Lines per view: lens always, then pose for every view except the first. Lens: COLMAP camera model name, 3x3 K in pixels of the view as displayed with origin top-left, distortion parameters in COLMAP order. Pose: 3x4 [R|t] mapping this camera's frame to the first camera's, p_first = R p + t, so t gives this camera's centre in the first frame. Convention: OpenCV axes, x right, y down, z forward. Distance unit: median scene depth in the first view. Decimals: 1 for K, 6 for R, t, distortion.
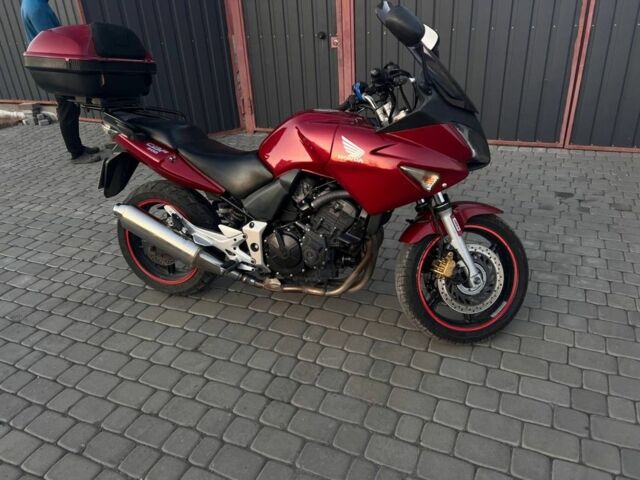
lens RADIAL K [[485.3, 0, 319.3], [0, 485.3, 237.7], [0, 0, 1]] dist [0.069620, -0.078794]
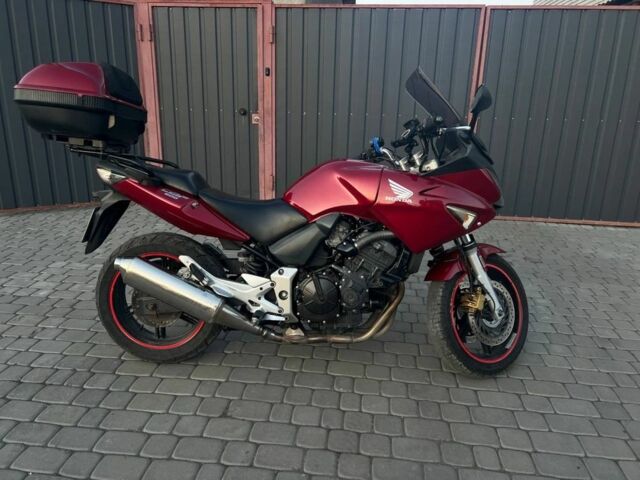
lens RADIAL K [[485.3, 0, 323.3], [0, 485.3, 236.6], [0, 0, 1]] dist [0.069620, -0.078794]
pose [[0.949408, -0.007799, 0.313947, -0.359319], [0.063237, 0.983963, -0.166789, 0.070658], [-0.307611, 0.178204, 0.934676, 0.060509]]
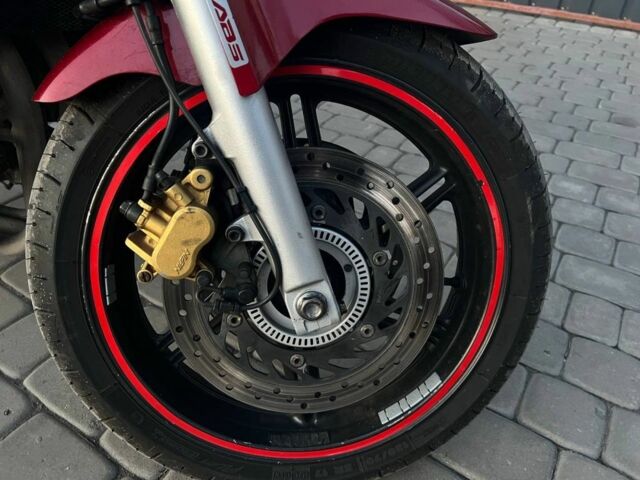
lens RADIAL K [[485.3, 0, 319.6], [0, 485.3, 238.7], [0, 0, 1]] dist [0.069620, -0.078794]
pose [[0.987587, 0.149775, -0.047319, 0.301094], [-0.139110, 0.973910, 0.179297, 0.011852], [0.072938, -0.170489, 0.982656, 0.701844]]
